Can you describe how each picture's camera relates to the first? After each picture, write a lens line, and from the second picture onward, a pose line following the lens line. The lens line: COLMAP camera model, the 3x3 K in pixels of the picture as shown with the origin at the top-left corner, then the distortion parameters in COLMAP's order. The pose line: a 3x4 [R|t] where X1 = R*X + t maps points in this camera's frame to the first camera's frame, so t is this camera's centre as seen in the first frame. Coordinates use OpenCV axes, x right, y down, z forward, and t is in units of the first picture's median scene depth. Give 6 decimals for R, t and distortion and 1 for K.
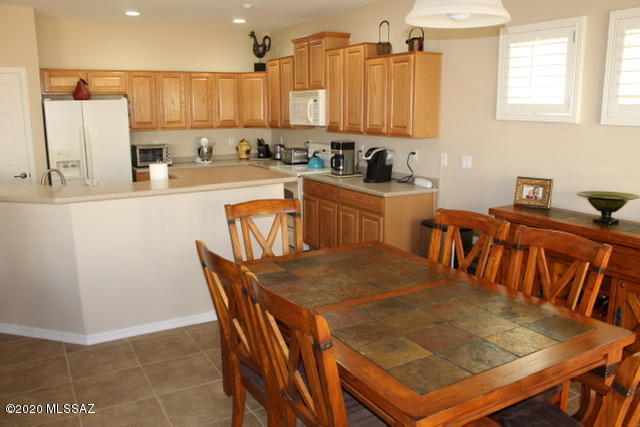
lens RADIAL K [[534.3, 0, 320.0], [0, 534.3, 213.5], [0, 0, 1]] dist [-0.193874, 0.186170]
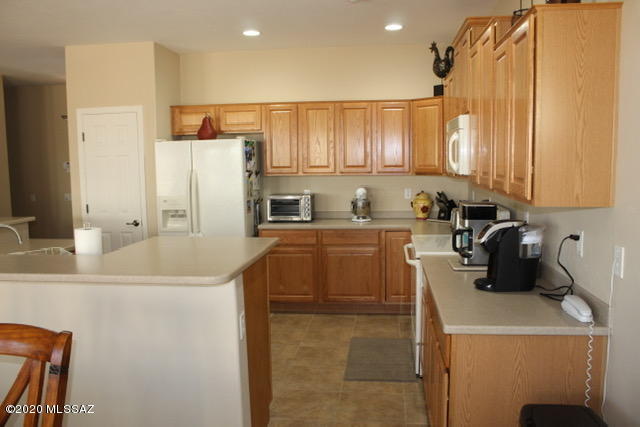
lens RADIAL K [[534.3, 0, 320.0], [0, 534.3, 213.5], [0, 0, 1]] dist [-0.193874, 0.186170]
pose [[0.798716, 0.053526, -0.599322, 0.227359], [-0.103650, 0.993386, -0.049414, -0.075991], [0.592713, 0.101587, 0.798981, 0.431314]]
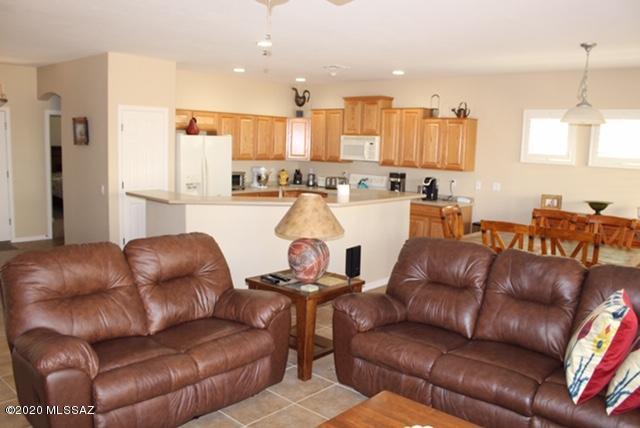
lens RADIAL K [[534.3, 0, 320.0], [0, 534.3, 214.0], [0, 0, 1]] dist [-0.193874, 0.186170]
pose [[0.952164, -0.006574, 0.305516, -0.567780], [0.024490, 0.998194, -0.054846, 0.048649], [-0.304604, 0.059705, 0.950606, -0.292398]]
